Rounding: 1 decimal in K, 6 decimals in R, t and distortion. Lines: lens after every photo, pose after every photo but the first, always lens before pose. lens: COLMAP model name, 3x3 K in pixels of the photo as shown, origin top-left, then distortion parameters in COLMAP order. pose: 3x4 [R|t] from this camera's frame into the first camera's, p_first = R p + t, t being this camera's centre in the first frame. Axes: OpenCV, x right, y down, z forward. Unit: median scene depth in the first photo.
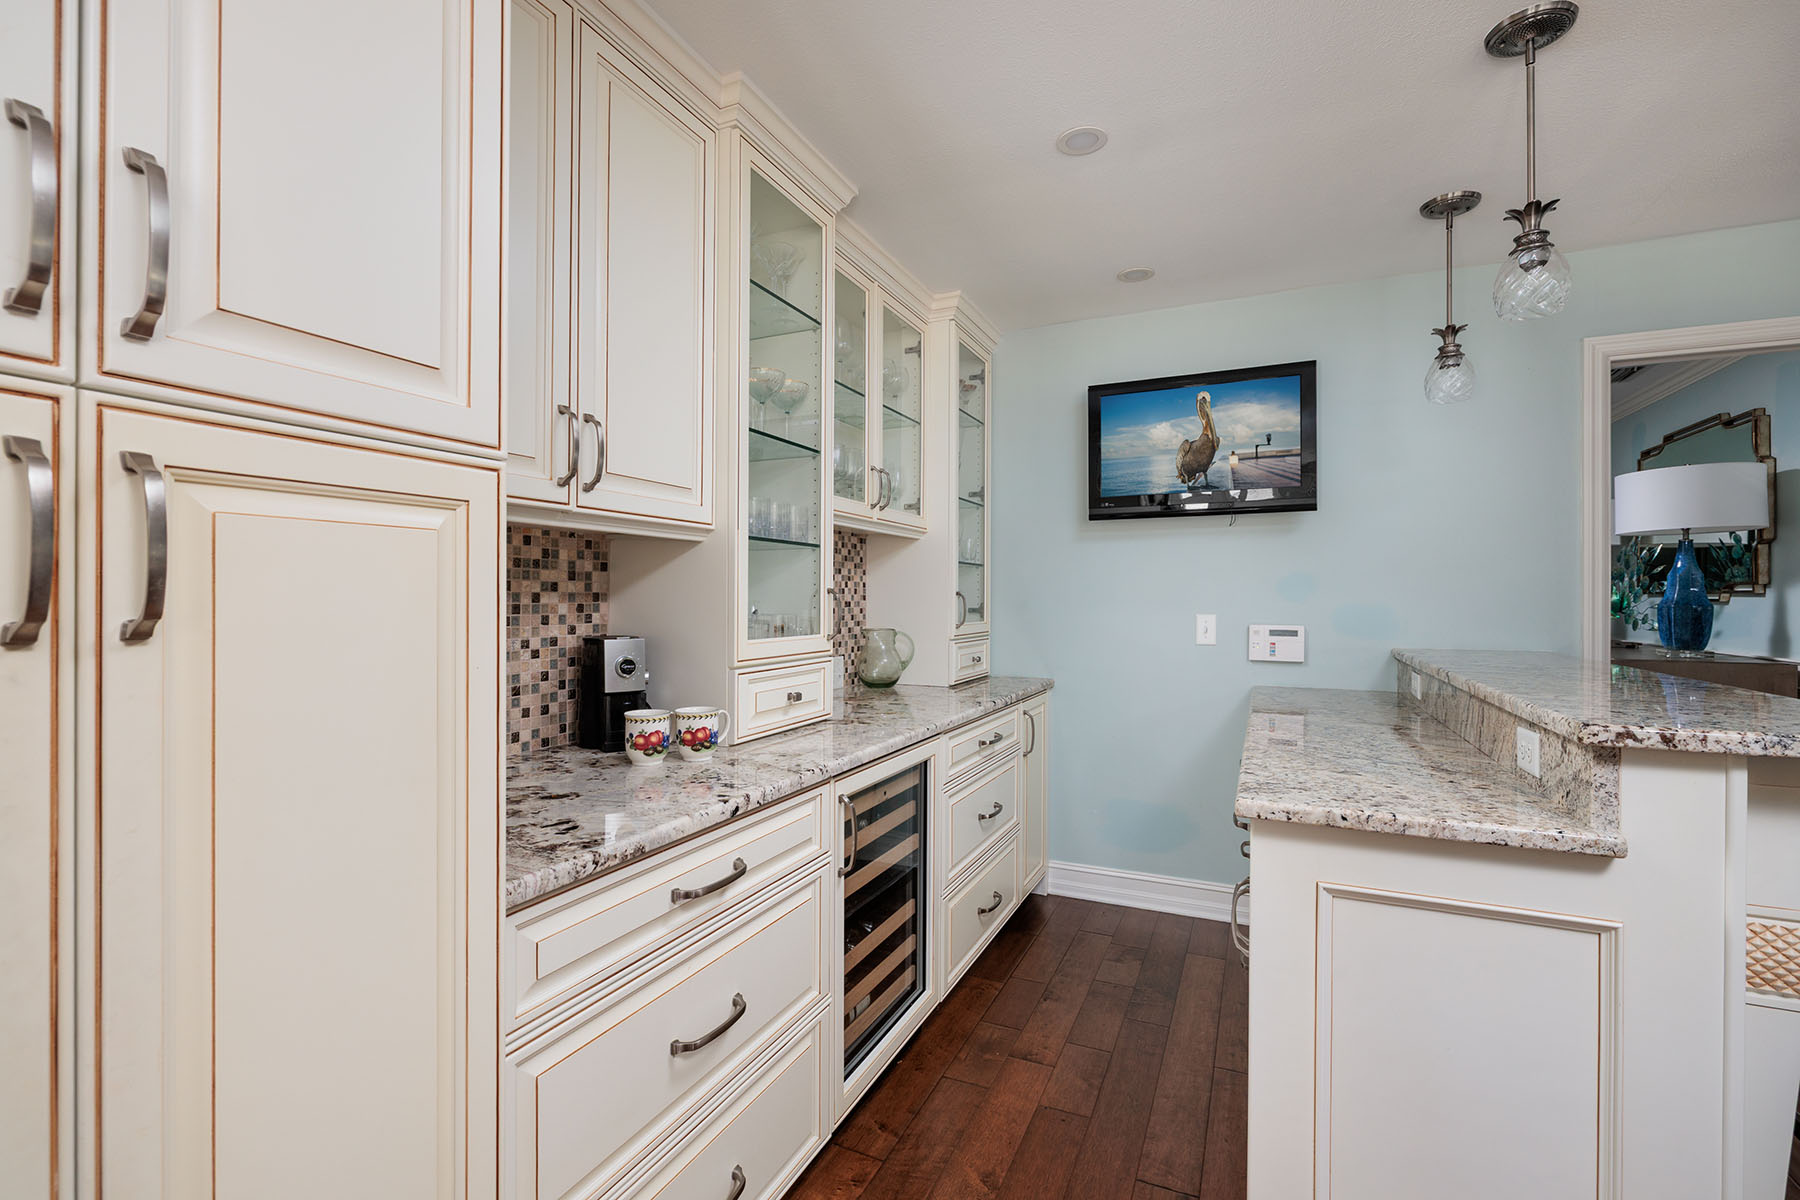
lens RADIAL K [[807.5, 0, 937.8], [0, 807.5, 597.2], [0, 0, 1]] dist [0.000597, 0.000049]
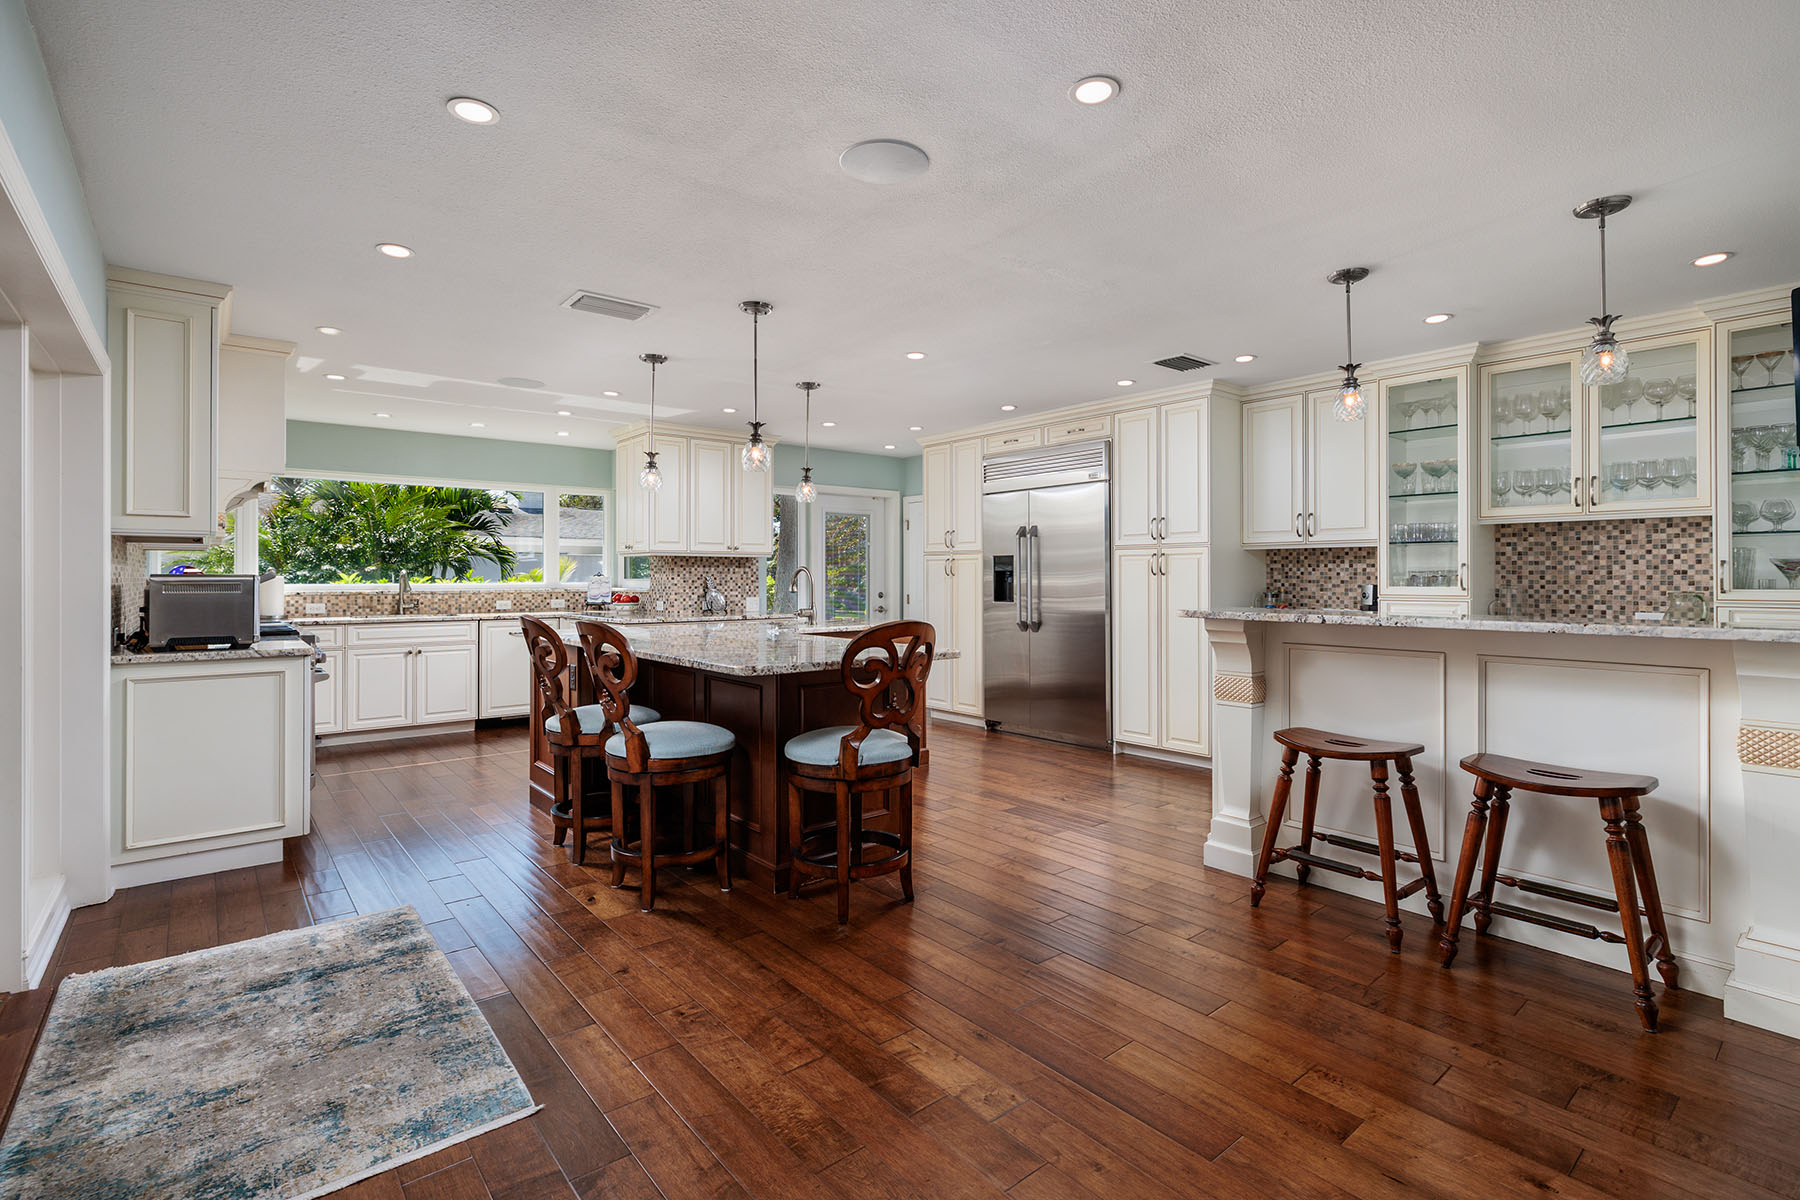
lens RADIAL K [[807.5, 0, 937.8], [0, 807.5, 597.2], [0, 0, 1]] dist [0.000597, 0.000049]
pose [[-0.417656, 0.024282, -0.908281, 1.708422], [-0.004574, 0.999574, 0.028826, 0.018658], [0.908594, 0.016194, -0.417367, 0.554132]]
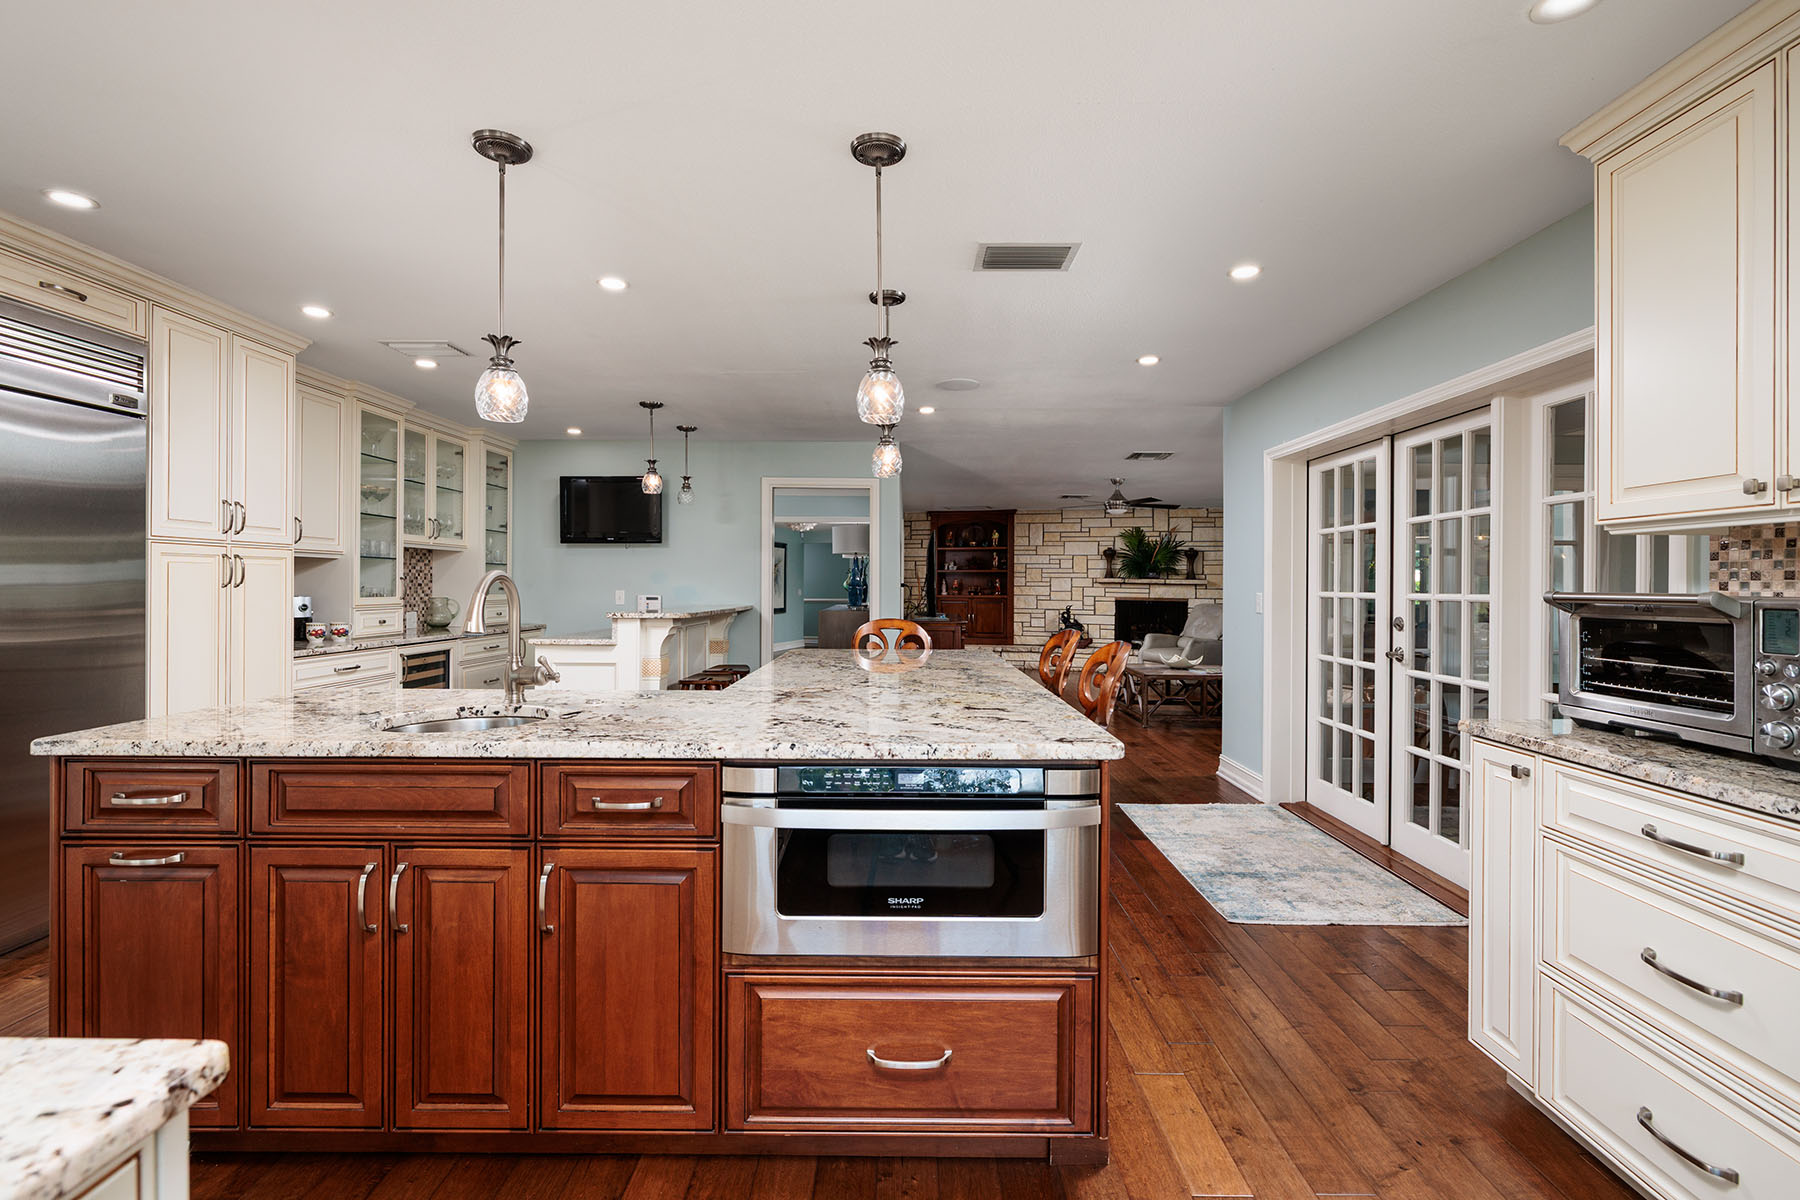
lens RADIAL K [[756.4, 0, 899.7], [0, 756.4, 582.4], [0, 0, 1]] dist [0.001379, 0.000088]
pose [[0.919904, 0.001467, 0.392140, 0.262125], [-0.001127, 0.999999, -0.001095, 0.004218], [-0.392141, 0.000566, 0.919905, -1.237838]]
